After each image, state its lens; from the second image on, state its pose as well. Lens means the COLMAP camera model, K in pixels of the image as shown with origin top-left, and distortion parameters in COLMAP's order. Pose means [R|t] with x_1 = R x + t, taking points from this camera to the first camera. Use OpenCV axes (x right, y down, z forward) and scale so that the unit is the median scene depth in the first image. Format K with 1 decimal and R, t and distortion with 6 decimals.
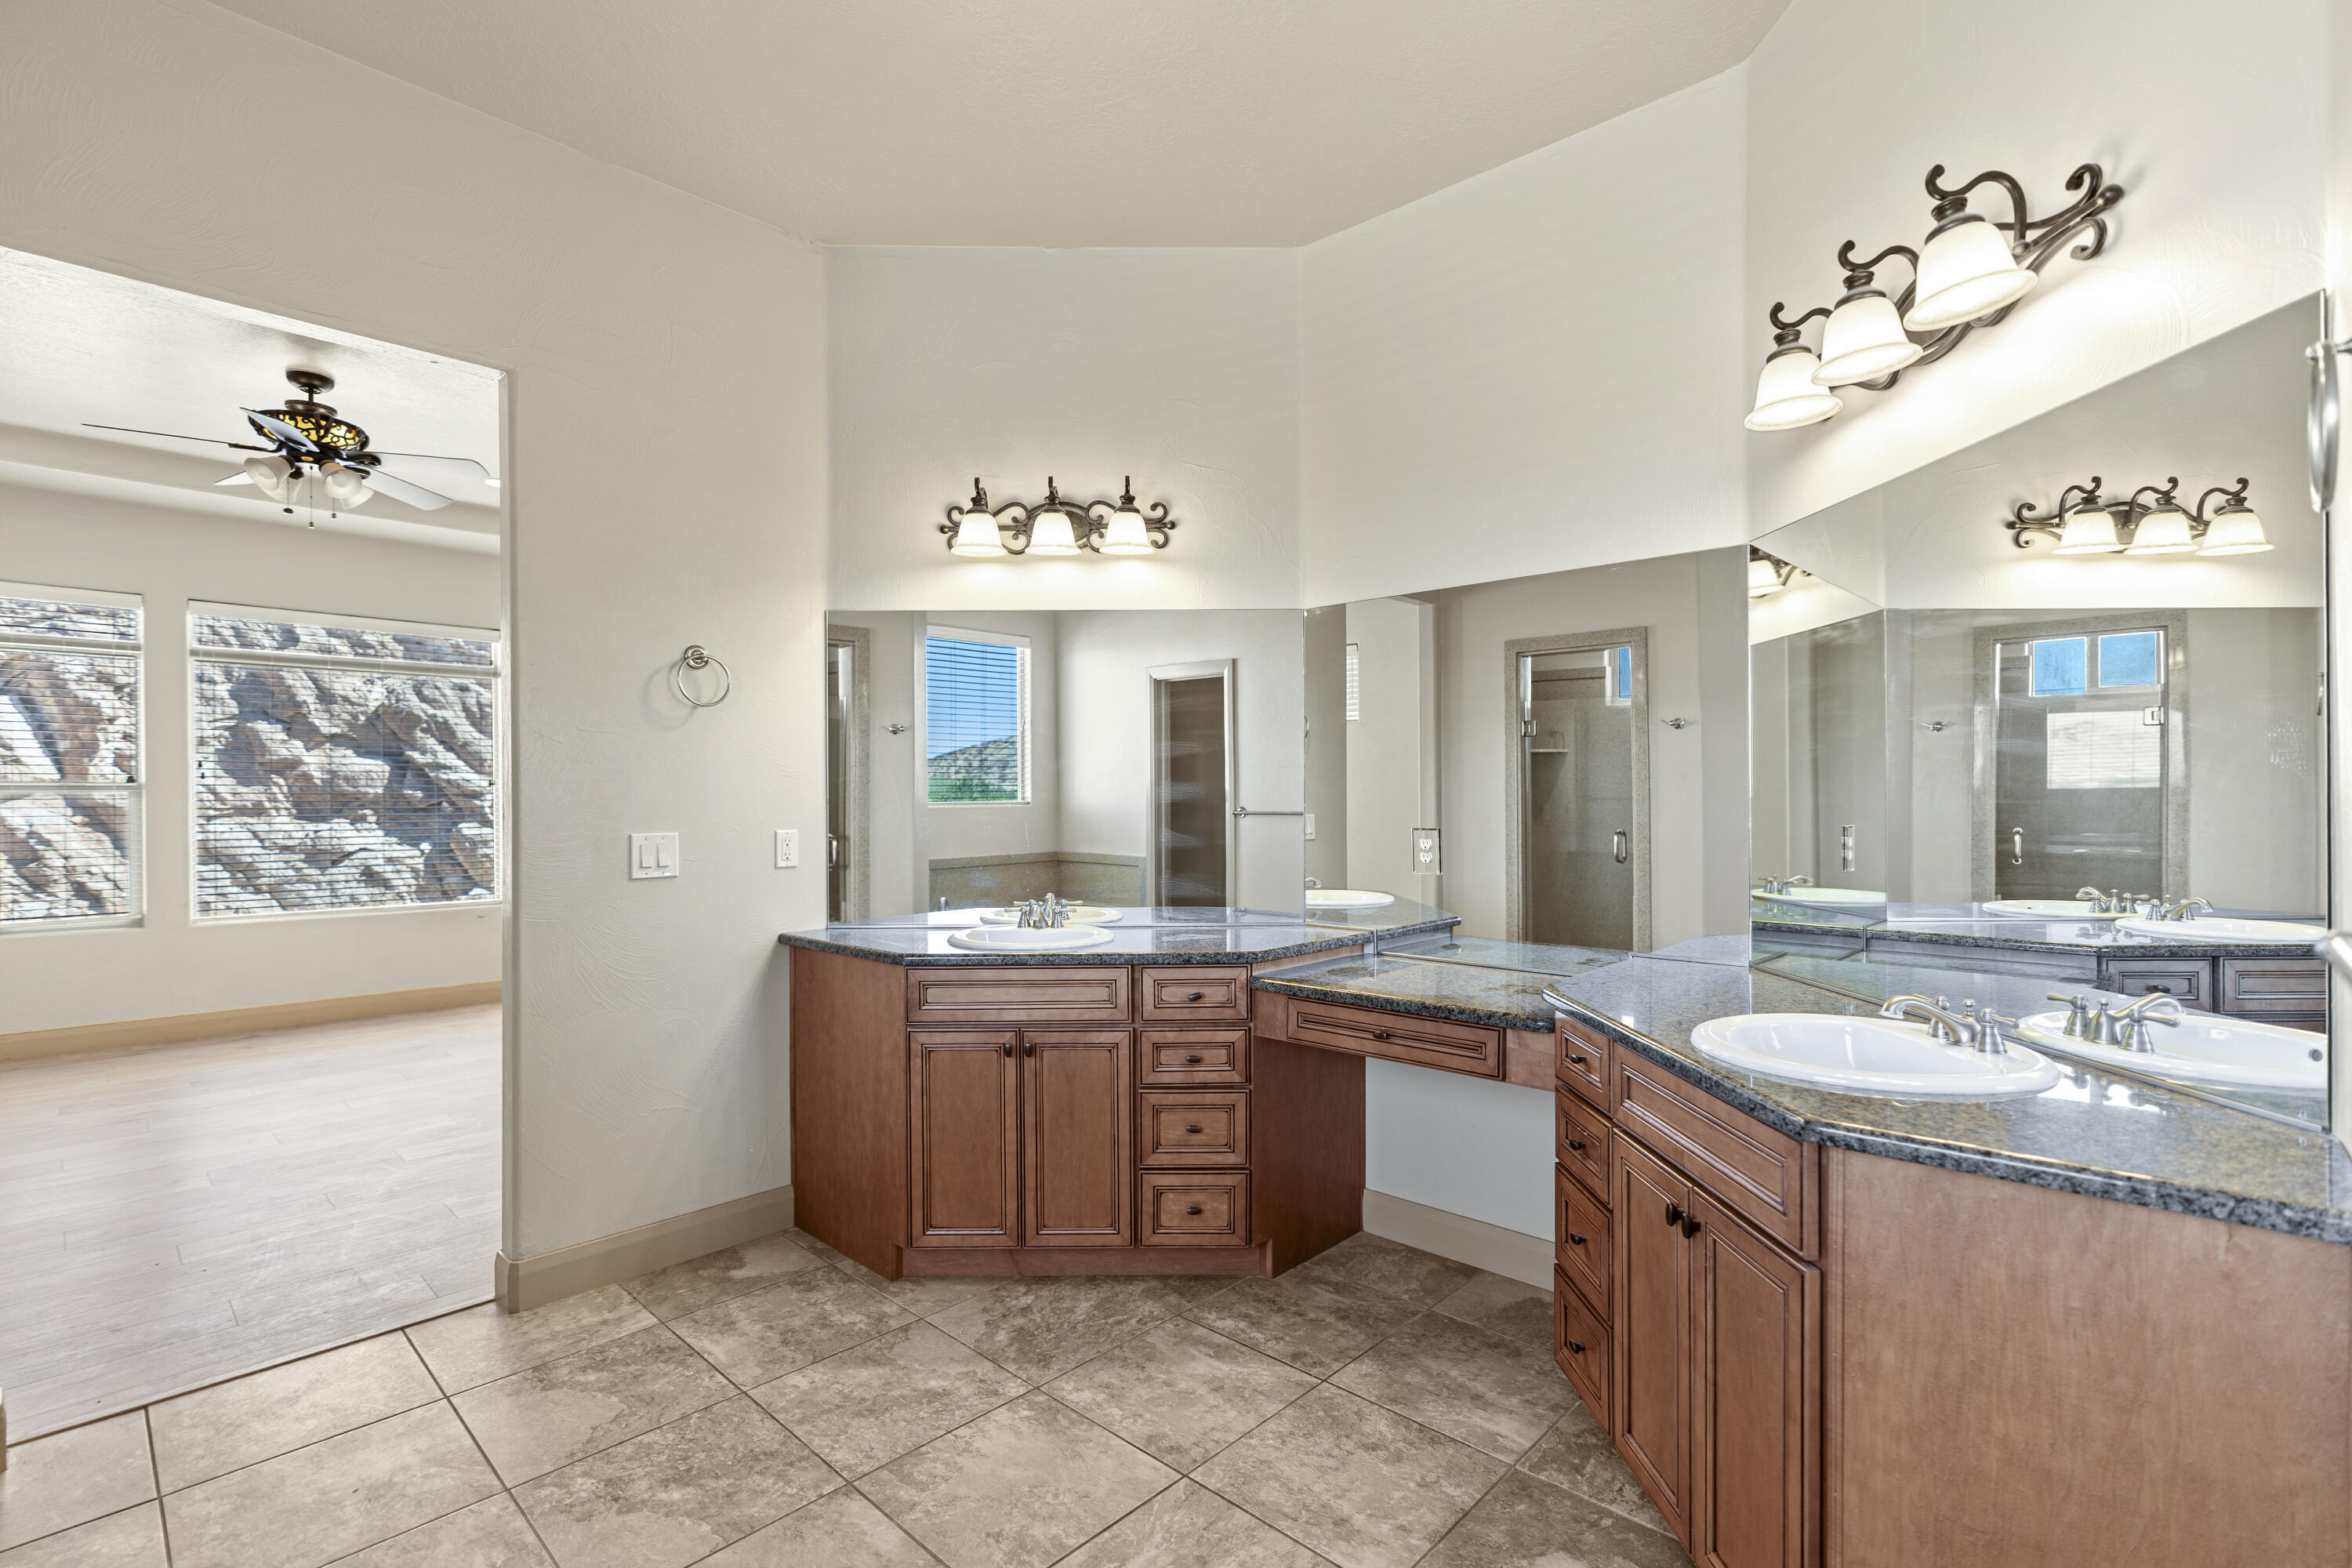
lens RADIAL K [[1077.3, 0, 1178.5], [0, 1077.3, 785.7], [0, 0, 1]] dist [-0.012878, 0.004214]
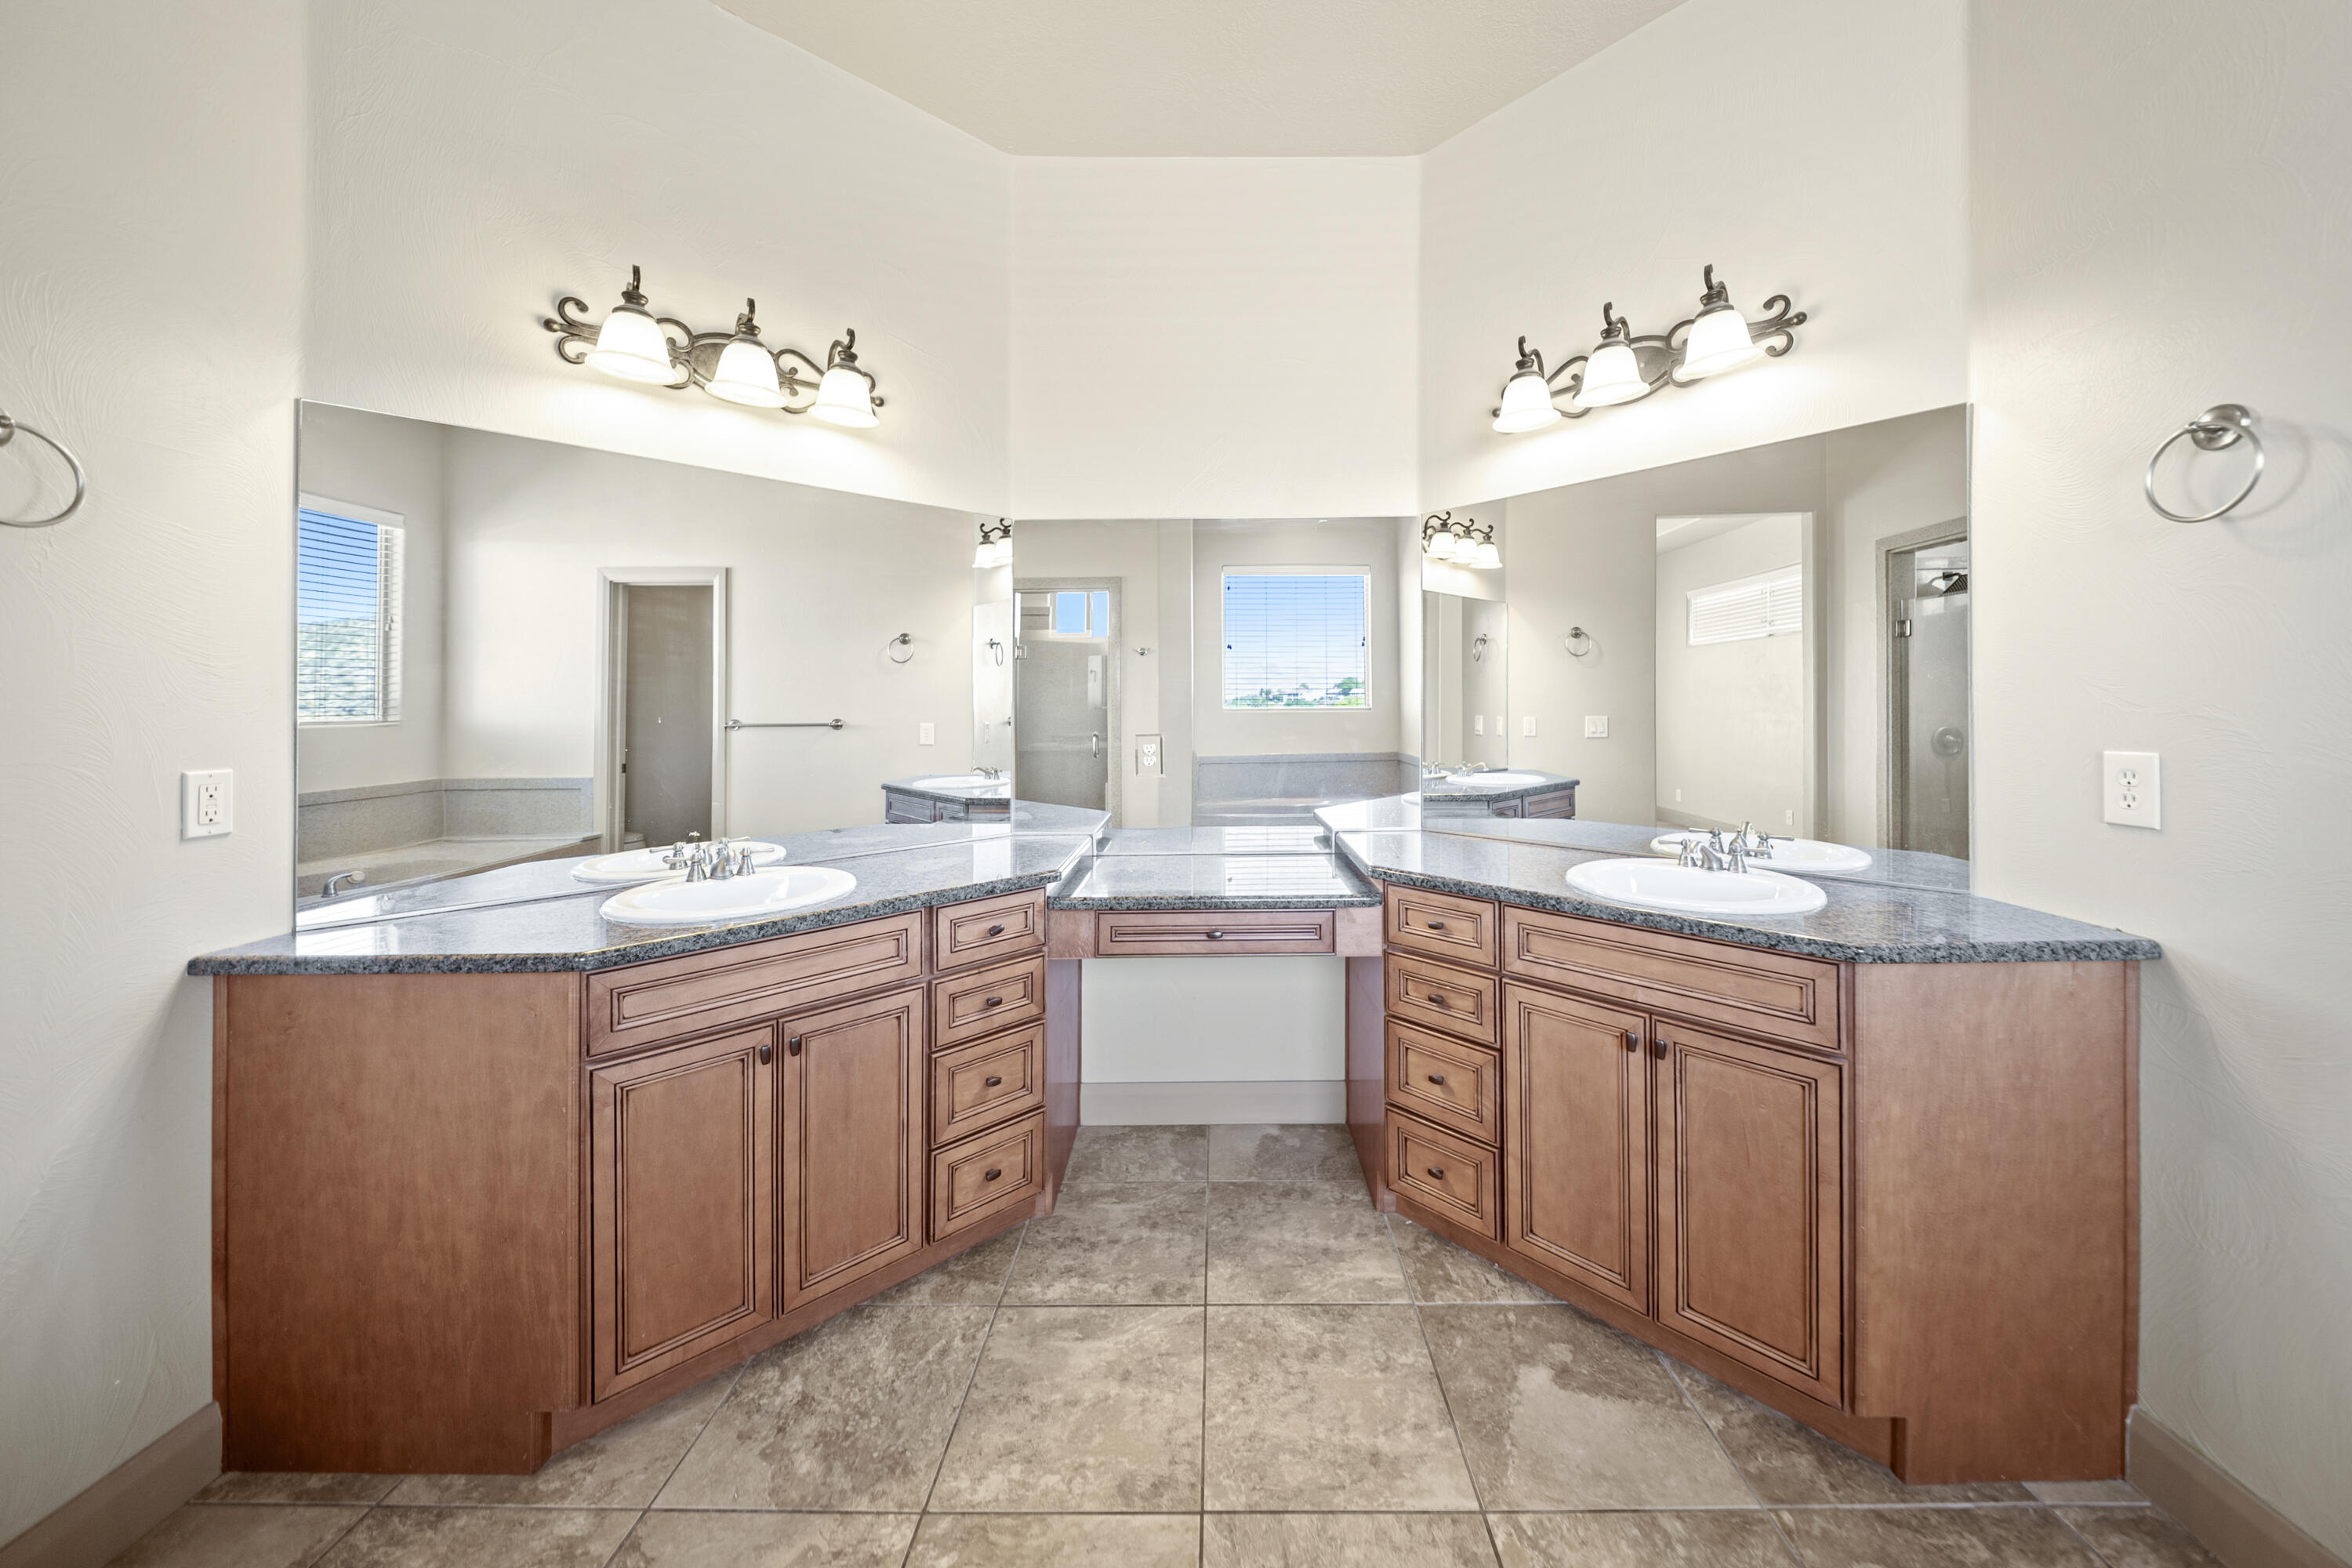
lens RADIAL K [[814.1, 0, 1209.0], [0, 814.1, 692.1], [0, 0, 1]] dist [-0.001922, -0.001413]
pose [[0.730922, 0.006759, 0.682428, -0.313530], [0.000882, 0.999941, -0.010848, 0.006935], [-0.682461, 0.008531, 0.730872, 0.388585]]
